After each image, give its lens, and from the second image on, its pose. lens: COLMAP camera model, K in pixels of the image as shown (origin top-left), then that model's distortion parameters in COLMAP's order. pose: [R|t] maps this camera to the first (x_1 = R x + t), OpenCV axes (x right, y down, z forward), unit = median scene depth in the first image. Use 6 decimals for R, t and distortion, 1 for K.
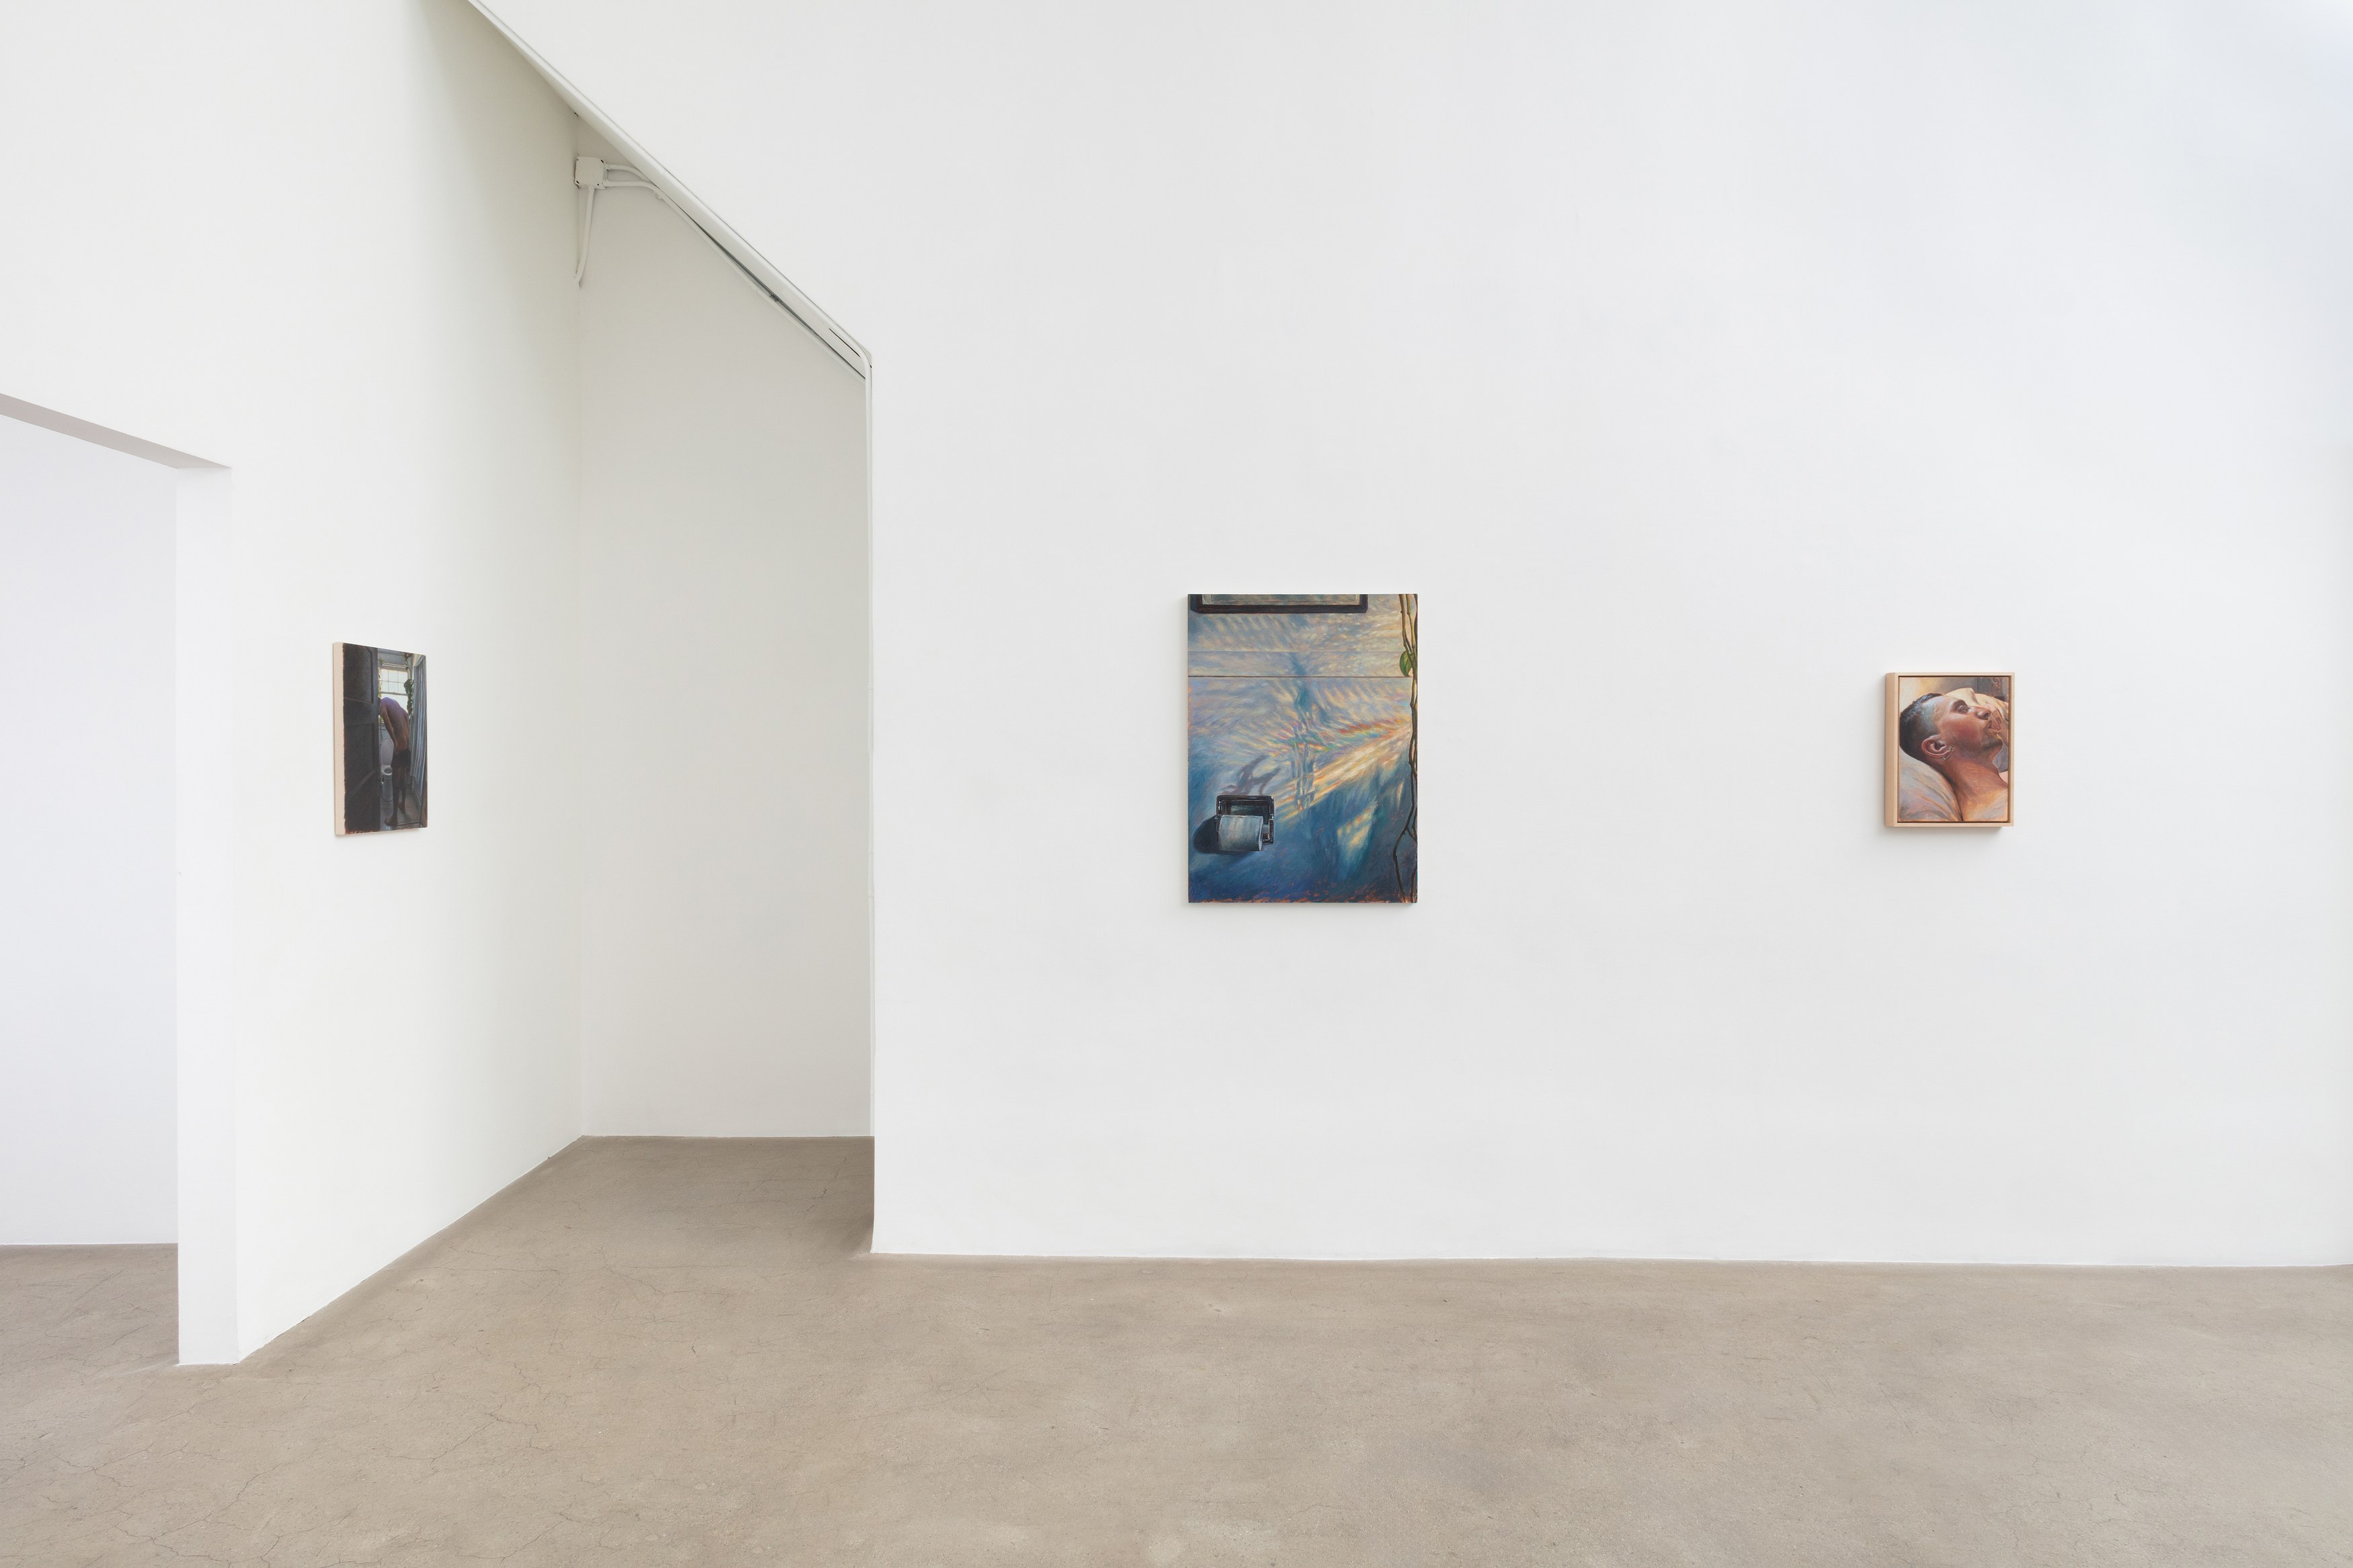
lens RADIAL K [[1352.3, 0, 1149.4], [0, 1352.3, 780.0], [0, 0, 1]] dist [0.020484, -0.005520]
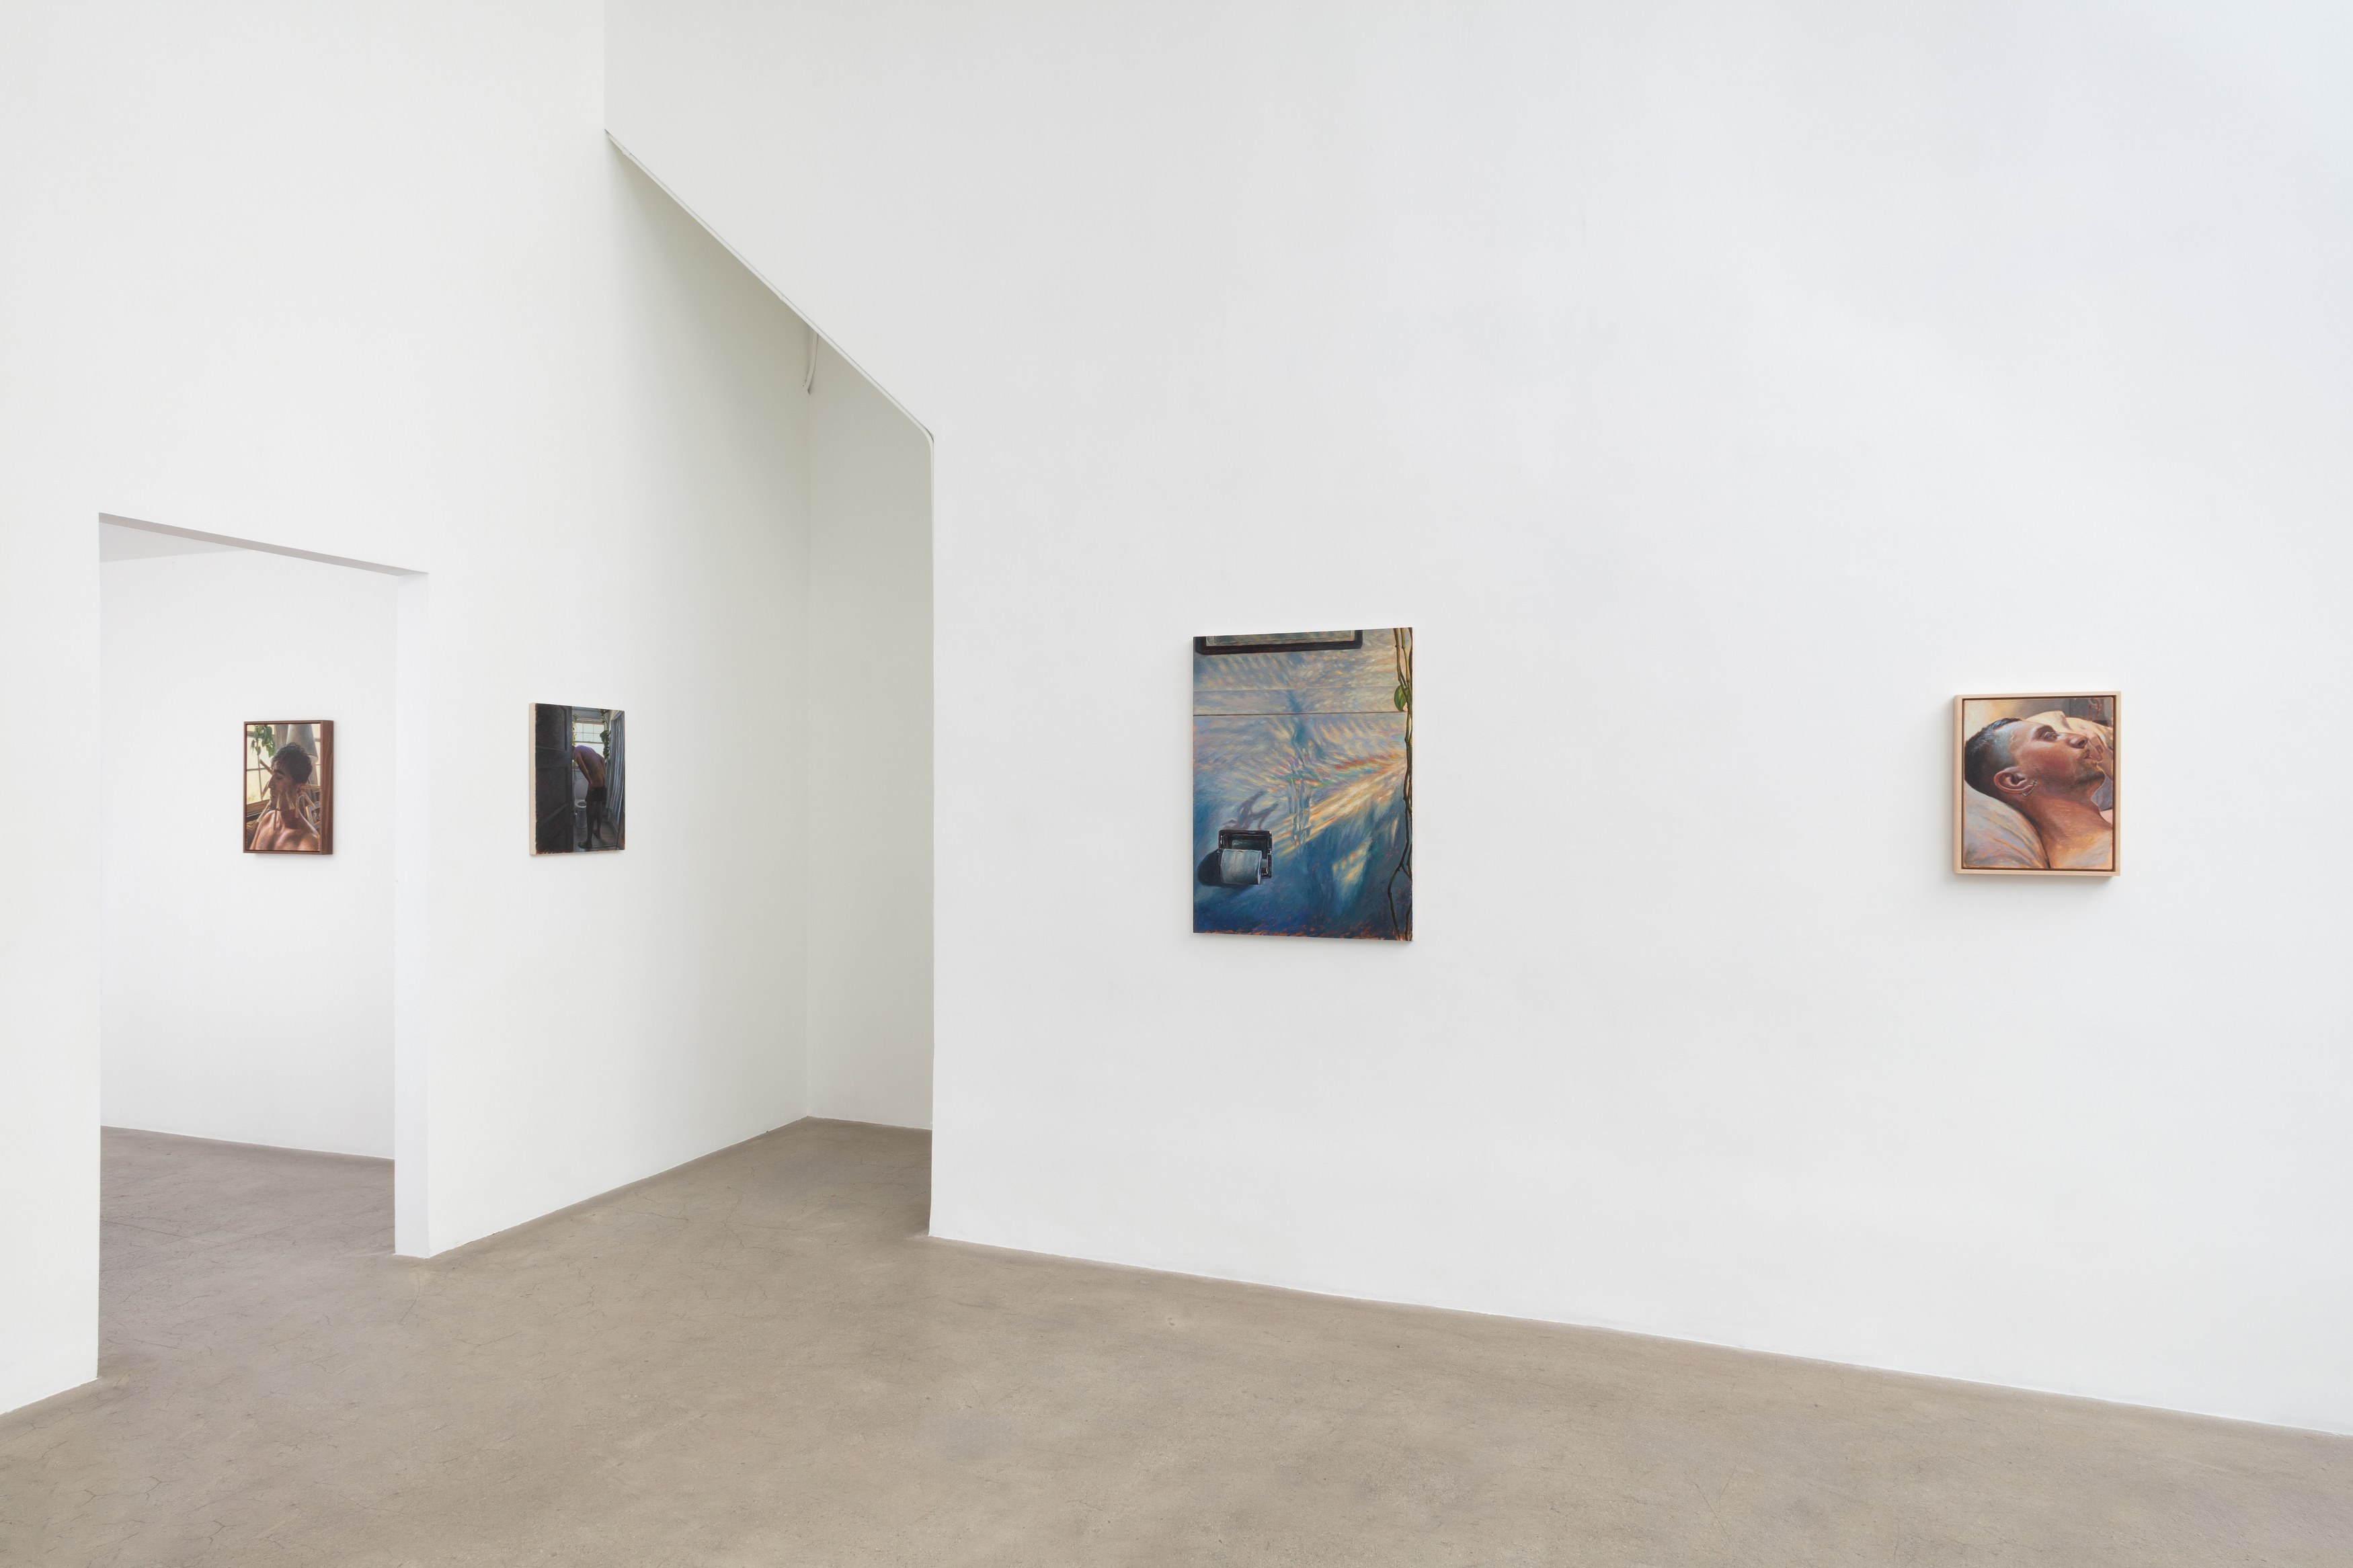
lens RADIAL K [[1344.0, 0, 1184.4], [0, 1344.0, 801.3], [0, 0, 1]] dist [0.019705, -0.003350]
pose [[0.939512, 0.001833, -0.342510, 0.377607], [-0.004898, 0.999955, -0.008086, -0.002113], [0.342480, 0.009274, 0.939479, 0.024169]]
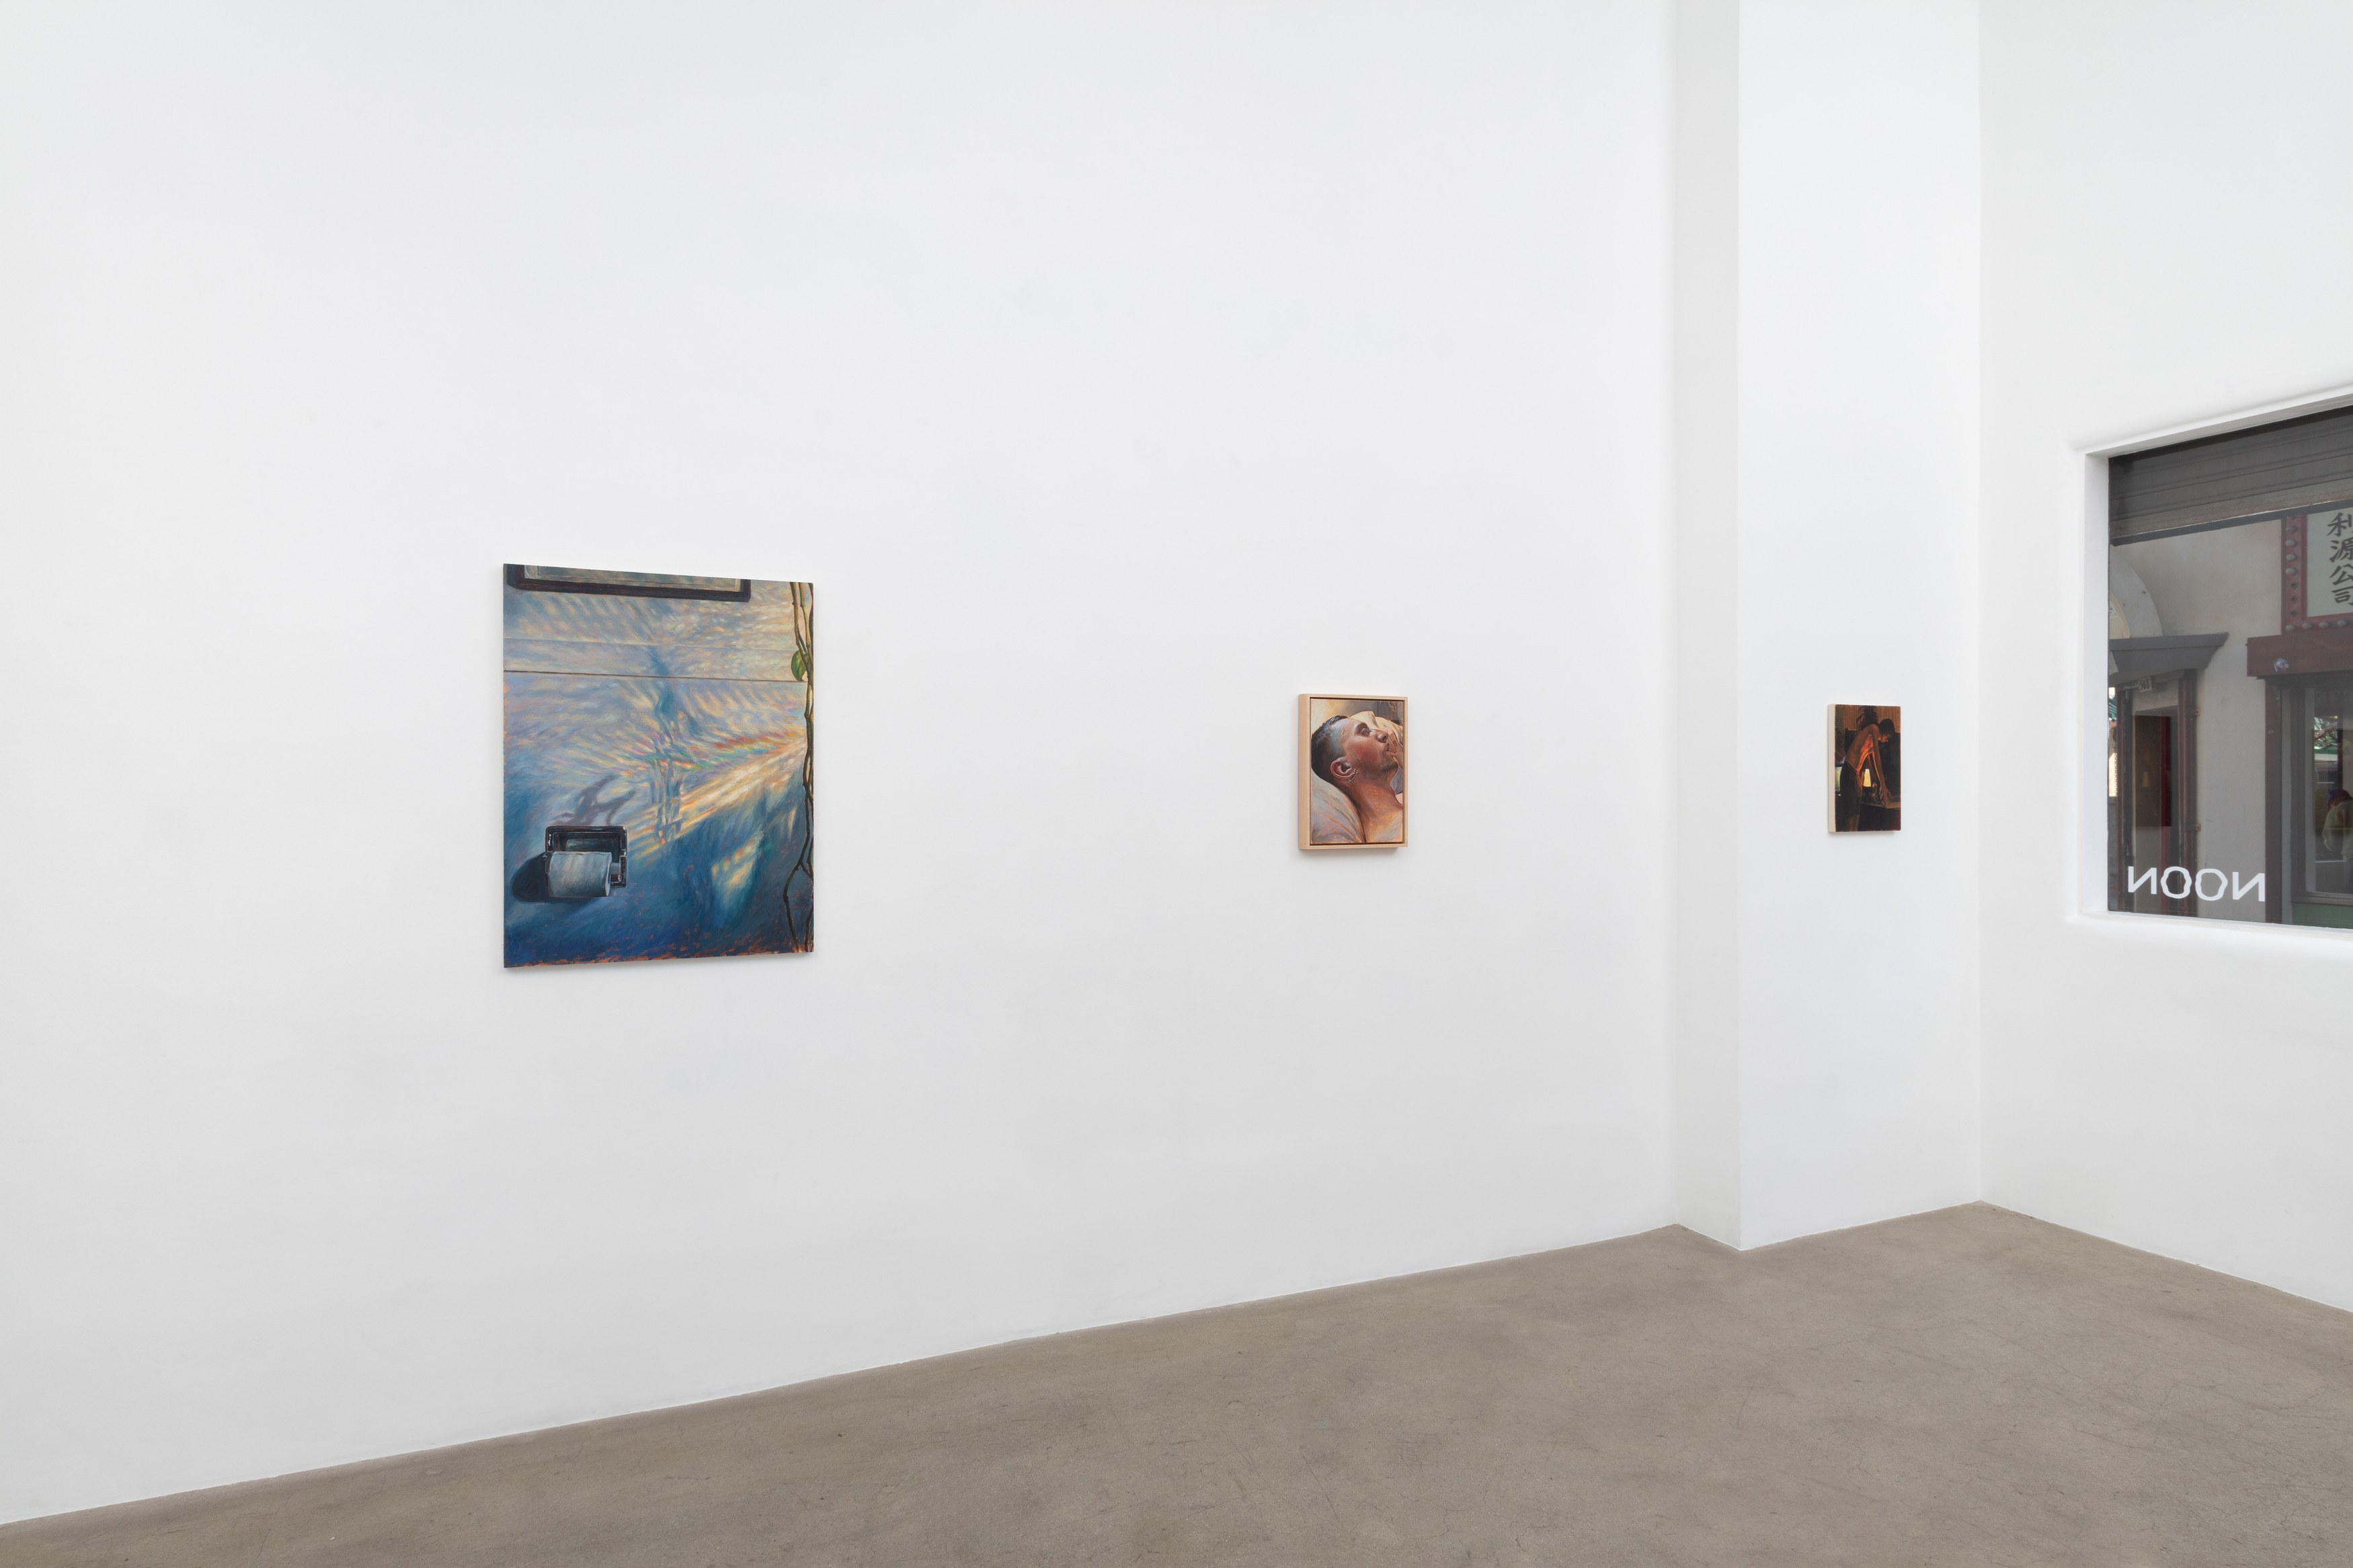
lens RADIAL K [[1320.5, 0, 1186.1], [0, 1320.5, 784.8], [0, 0, 1]] dist [0.021058, -0.001967]
pose [[0.911371, 0.000492, 0.411585, 0.071251], [0.004284, 0.999934, -0.010682, -0.002816], [-0.411563, 0.011498, 0.911309, 0.158731]]
